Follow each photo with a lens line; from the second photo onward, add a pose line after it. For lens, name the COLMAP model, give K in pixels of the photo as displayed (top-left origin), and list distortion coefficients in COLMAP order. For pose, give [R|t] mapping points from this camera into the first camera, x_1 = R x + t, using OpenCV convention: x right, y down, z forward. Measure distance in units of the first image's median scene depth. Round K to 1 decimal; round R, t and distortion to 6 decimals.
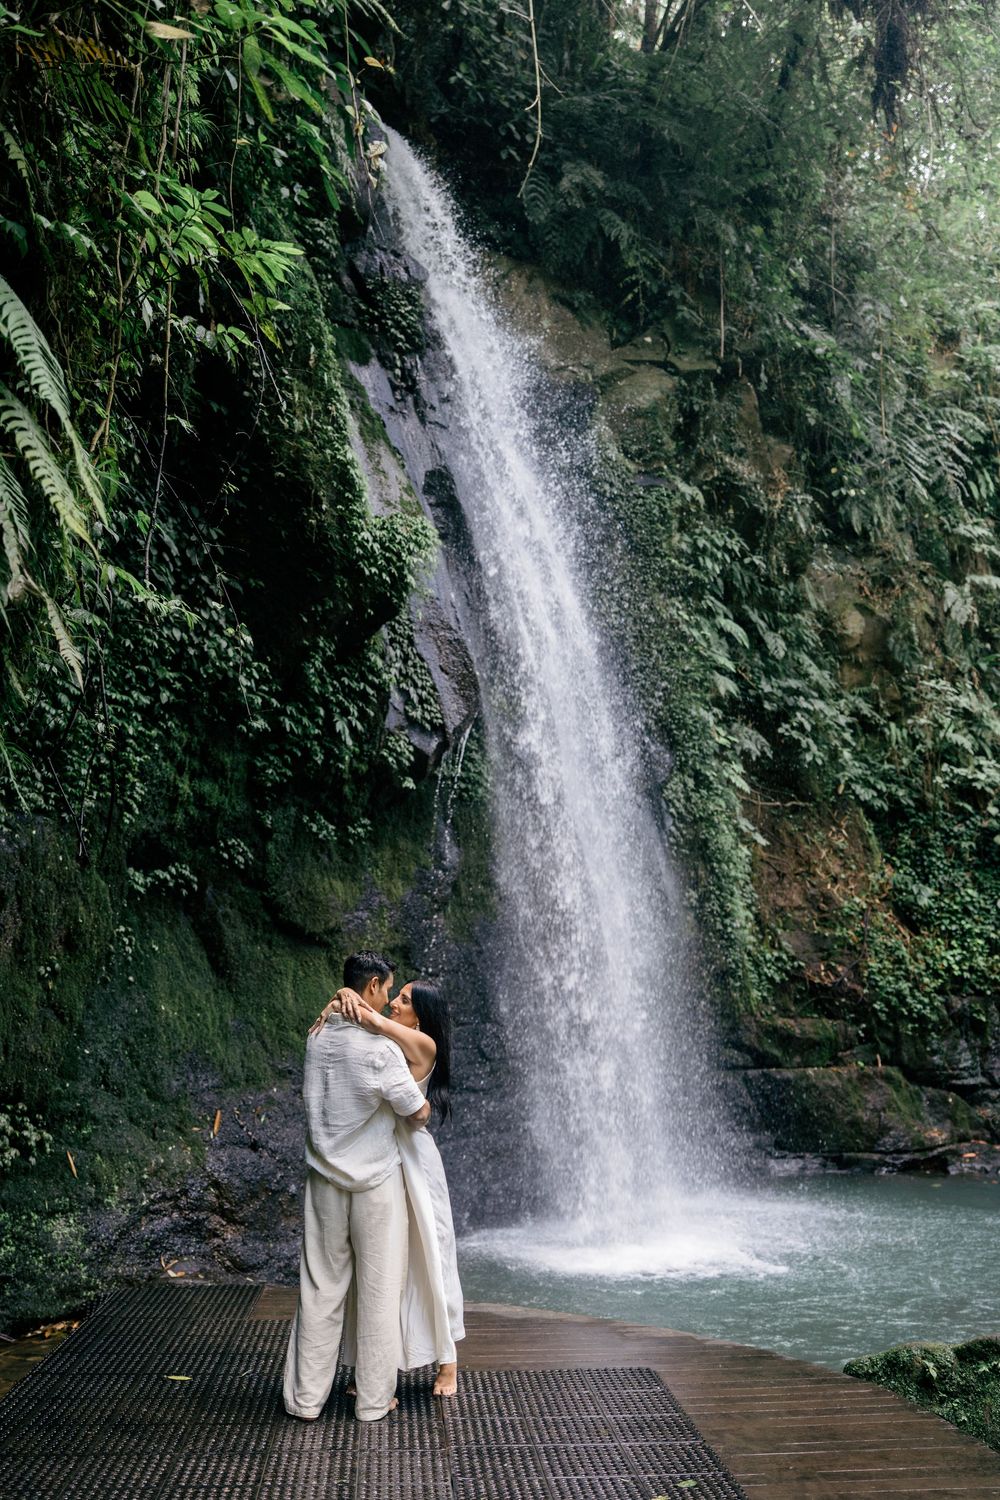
lens RADIAL K [[1168.5, 0, 470.5], [0, 1168.5, 775.5], [0, 0, 1]] dist [-0.015386, 0.007212]
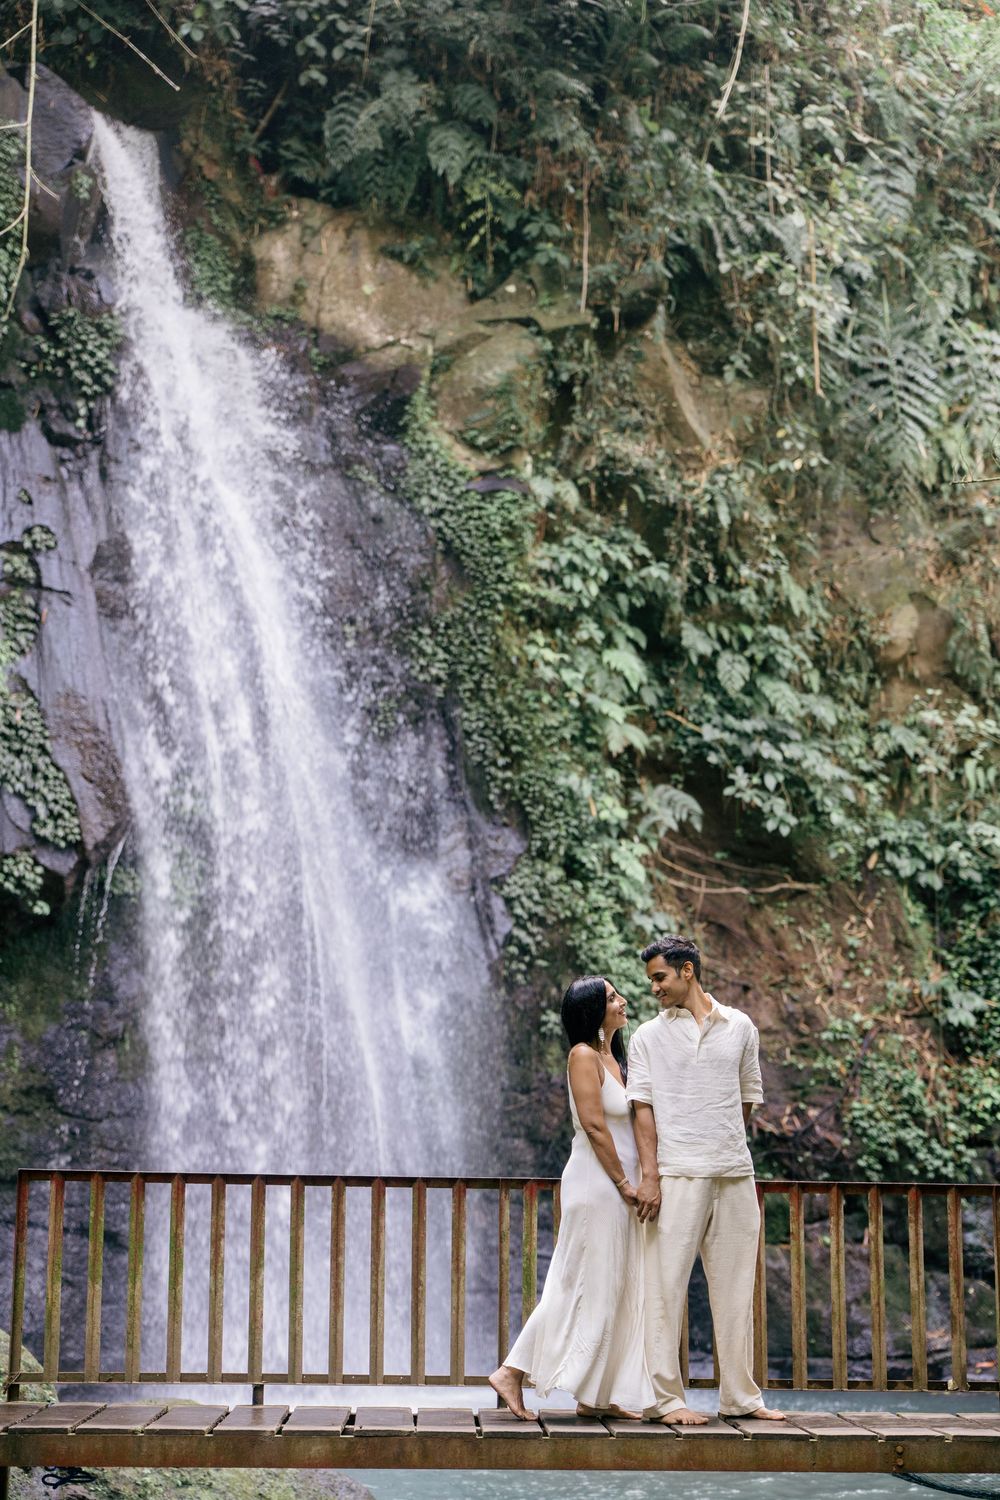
lens RADIAL K [[2134.3, 0, 533.6], [0, 2134.3, 780.7], [0, 0, 1]] dist [0.000169, 0.000000]
pose [[0.975358, -0.054562, -0.213777, 0.448146], [0.051846, 0.998488, -0.018291, -0.027708], [0.214451, 0.006757, 0.976711, -0.354905]]
